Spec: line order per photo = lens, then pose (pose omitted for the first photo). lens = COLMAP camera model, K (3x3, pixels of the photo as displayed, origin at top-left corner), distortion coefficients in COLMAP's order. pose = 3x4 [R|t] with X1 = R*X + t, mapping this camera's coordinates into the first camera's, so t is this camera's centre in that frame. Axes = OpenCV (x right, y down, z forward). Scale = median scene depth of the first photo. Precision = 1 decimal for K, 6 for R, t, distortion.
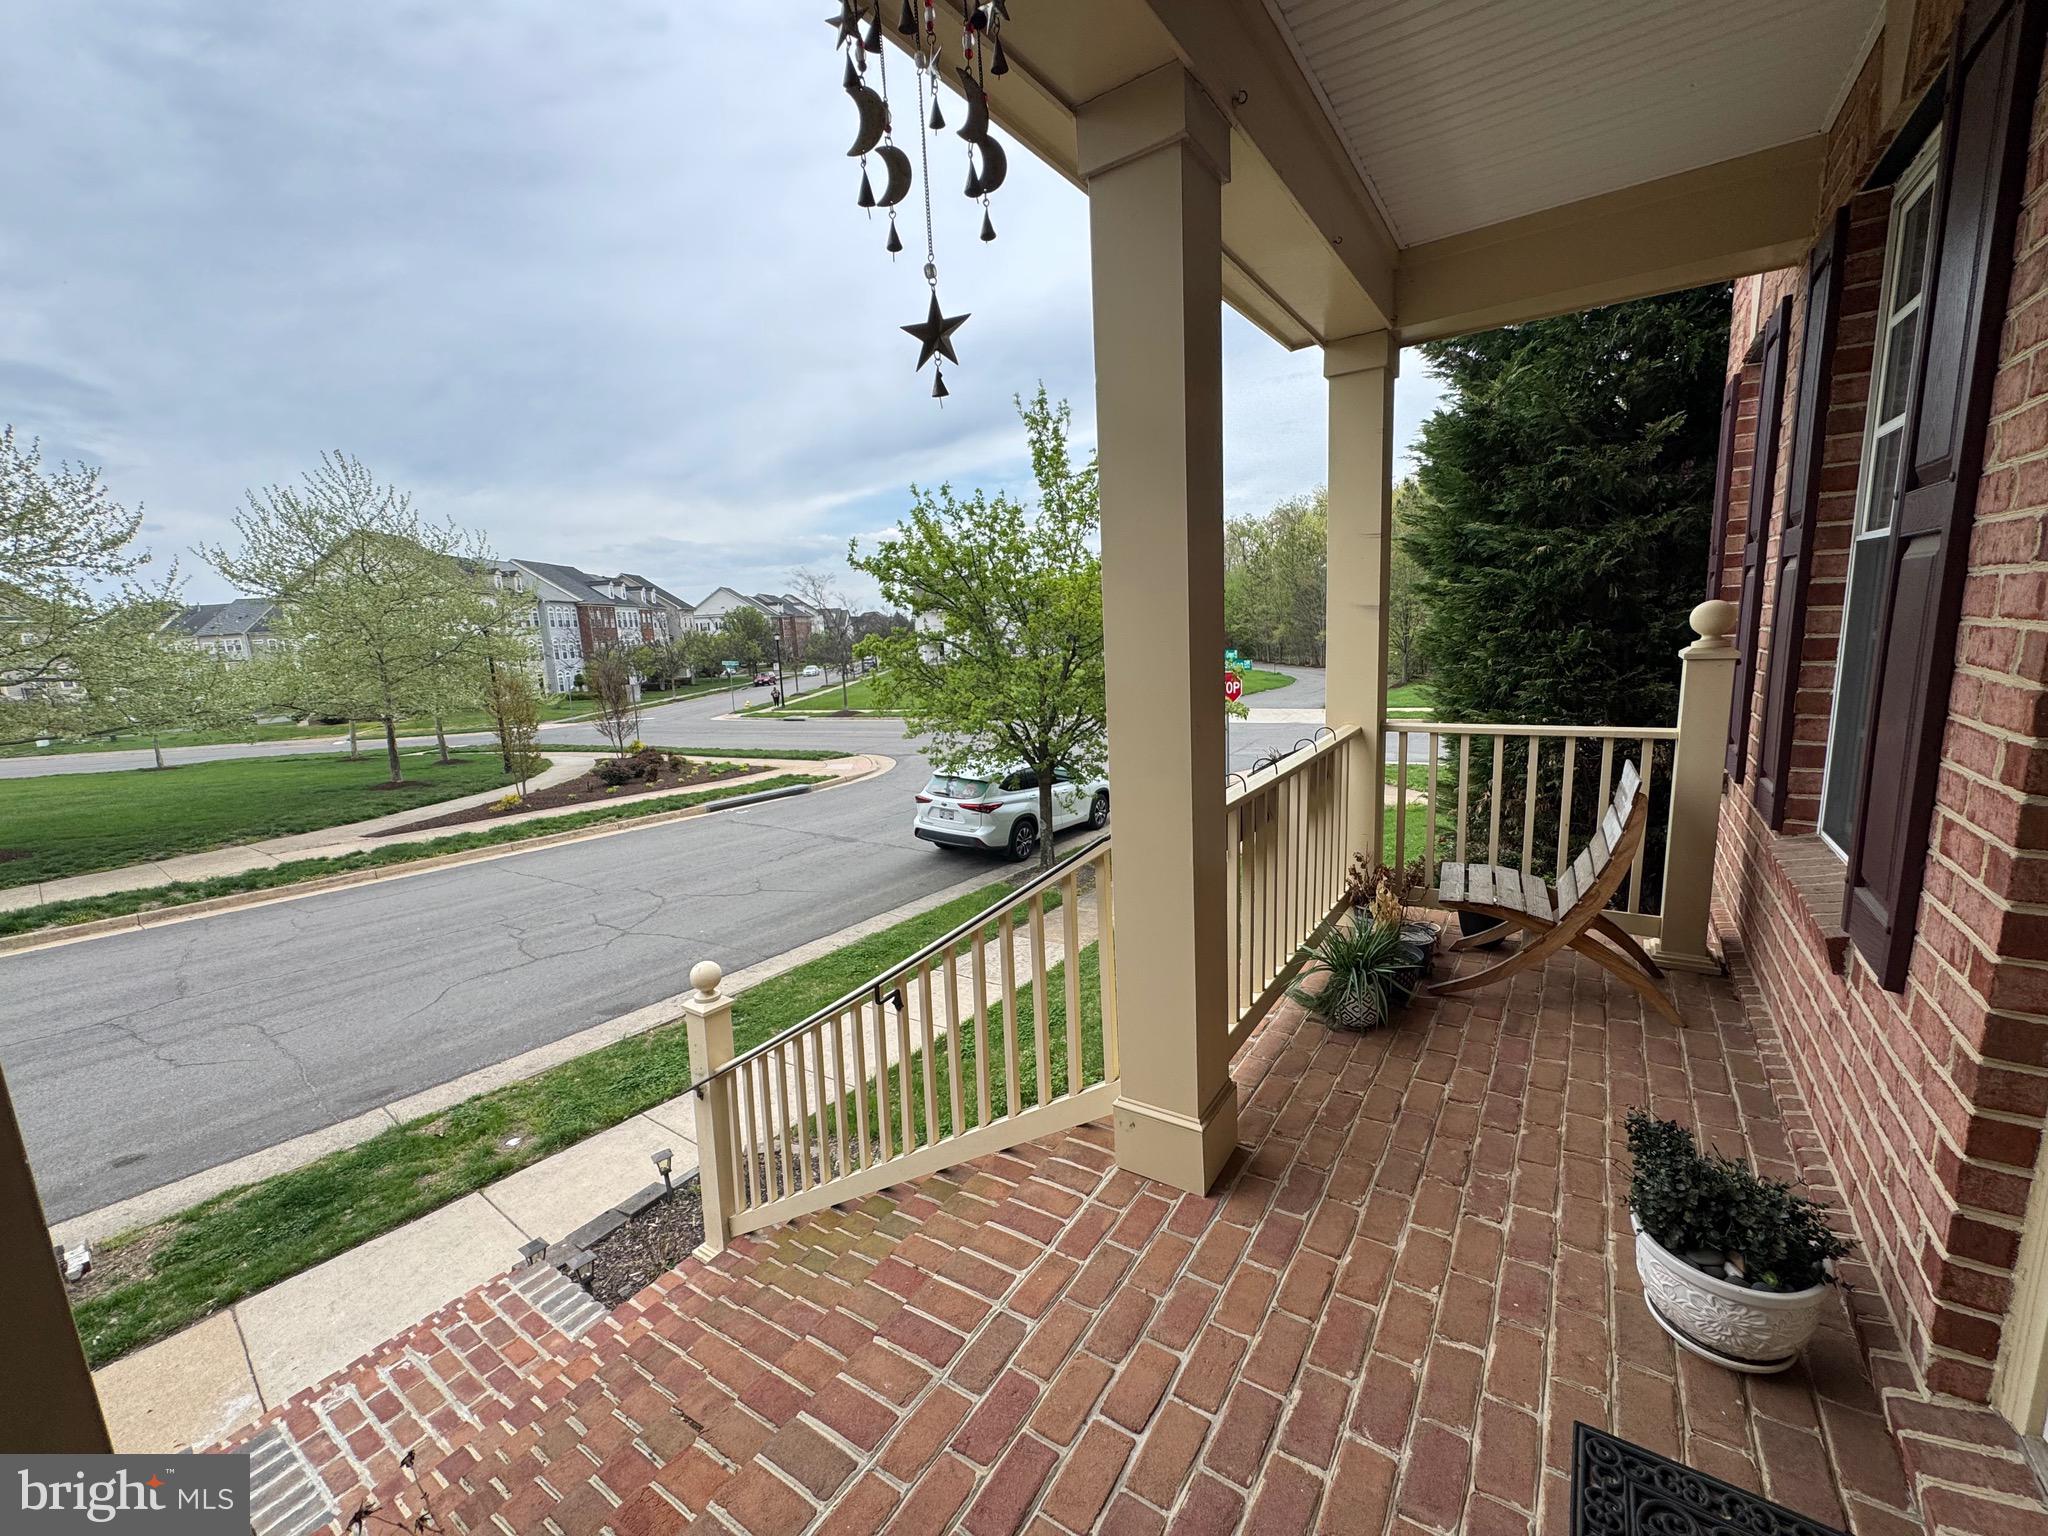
lens RADIAL K [[819.9, 0, 1022.0], [0, 819.9, 765.9], [0, 0, 1]] dist [-0.002671, 0.000327]
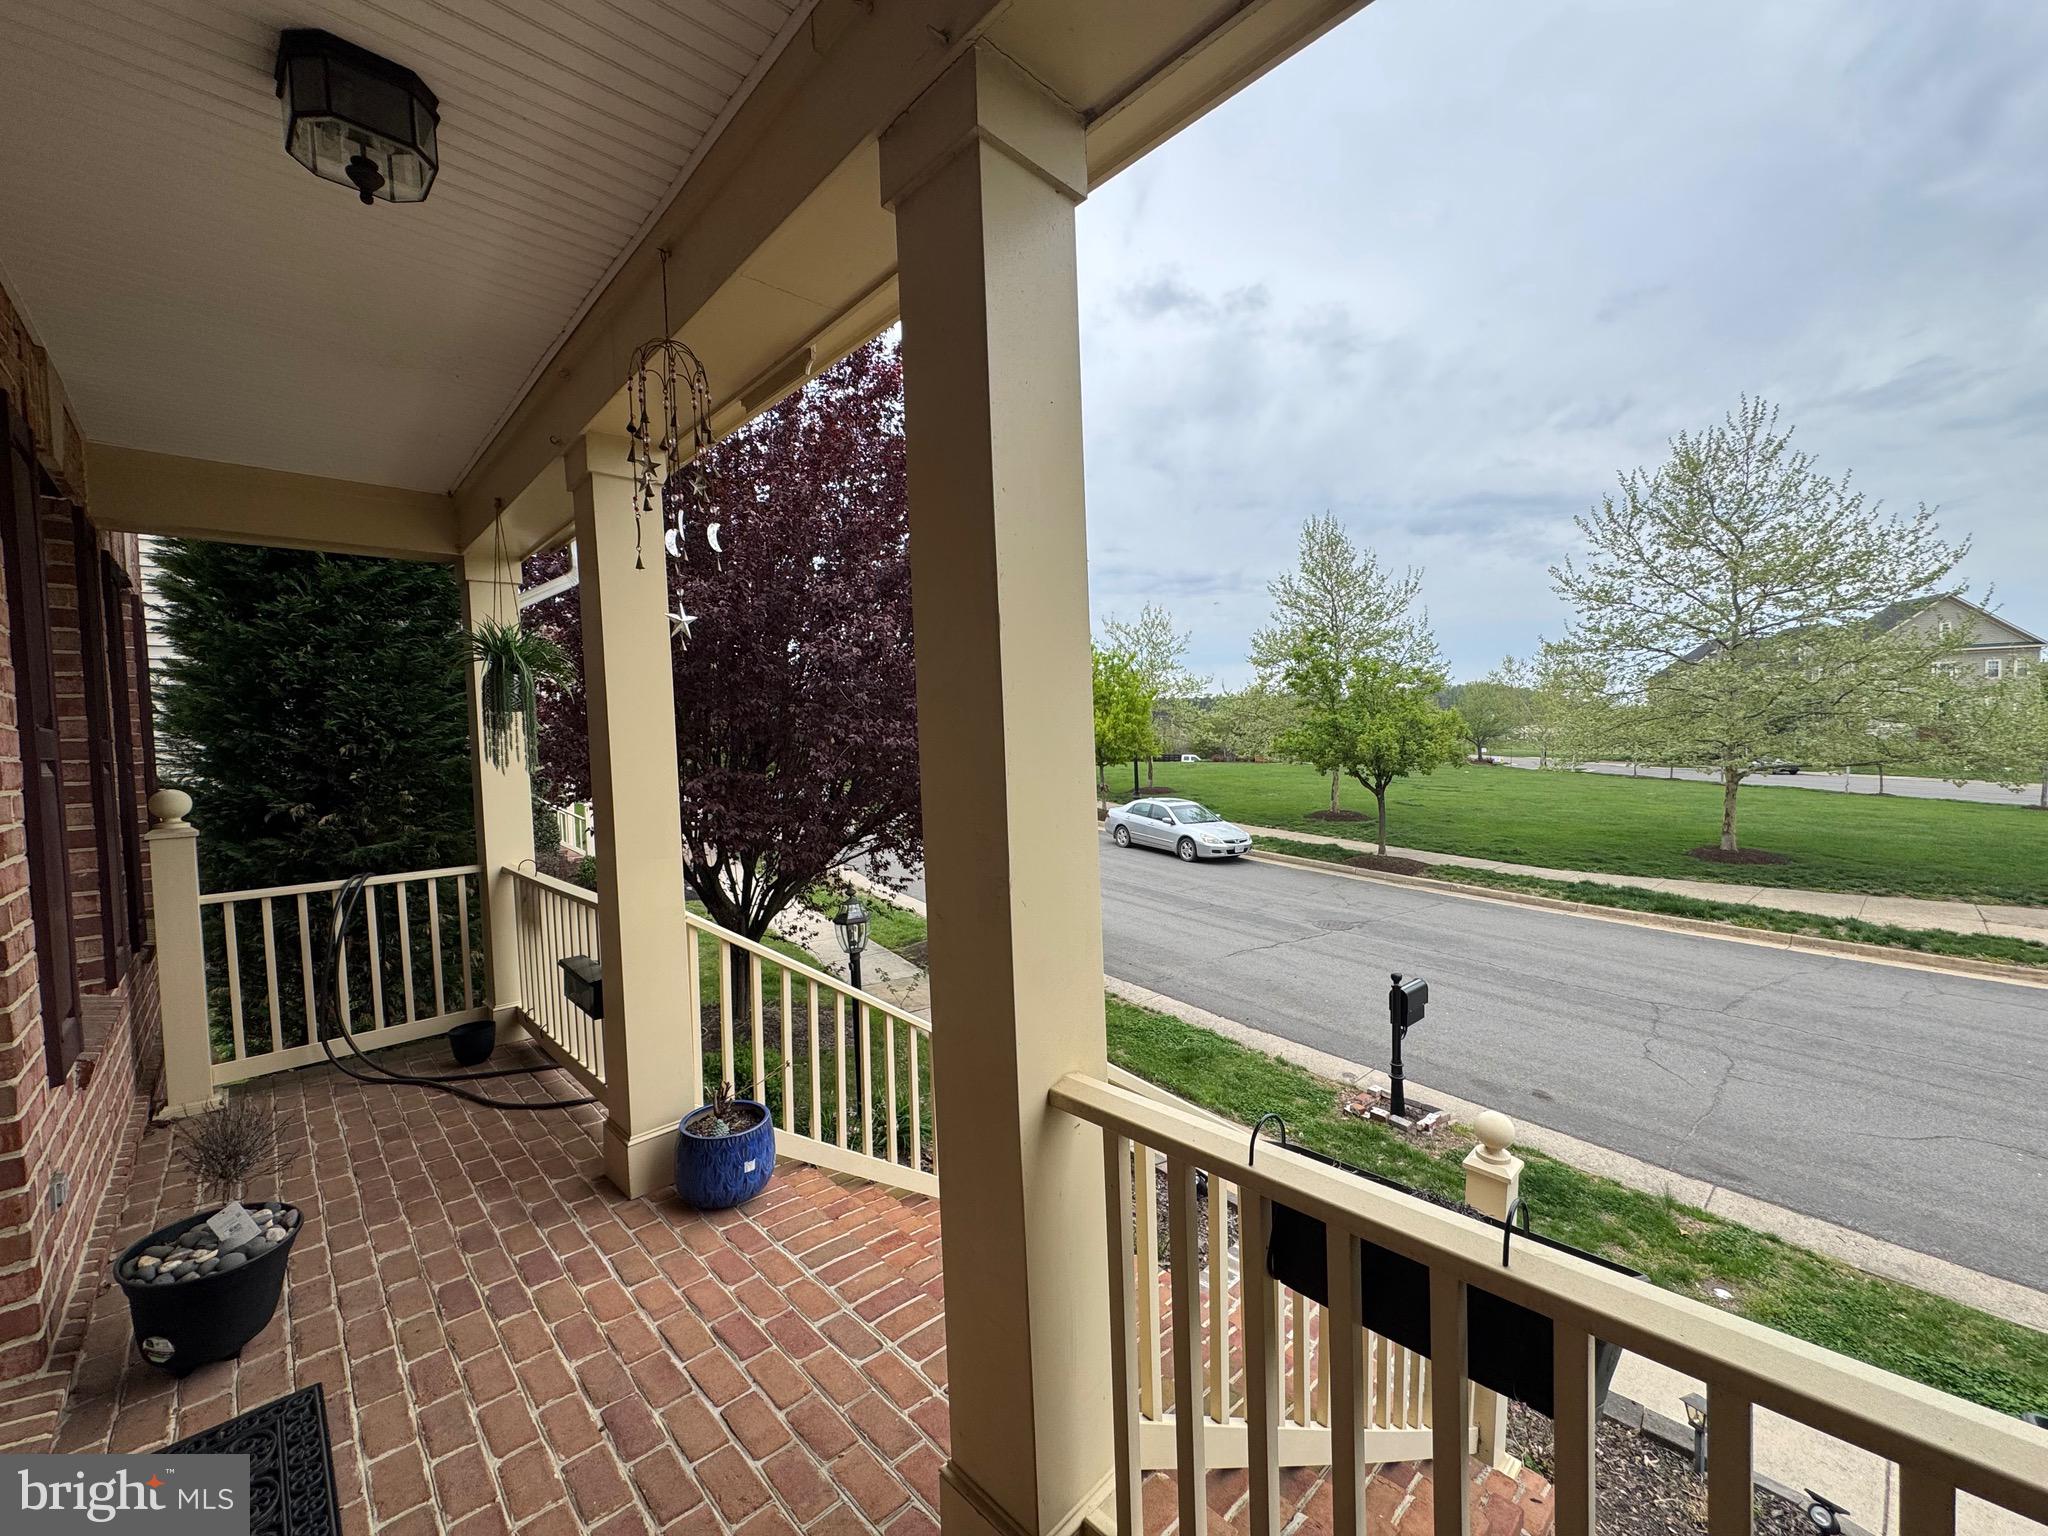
lens RADIAL K [[819.9, 0, 1022.0], [0, 819.9, 765.9], [0, 0, 1]] dist [-0.002671, 0.000327]
pose [[-0.203147, 0.093704, -0.974654, 0.239119], [-0.118835, 0.985693, 0.119534, -0.073469], [0.971910, 0.140106, -0.189105, 0.314199]]
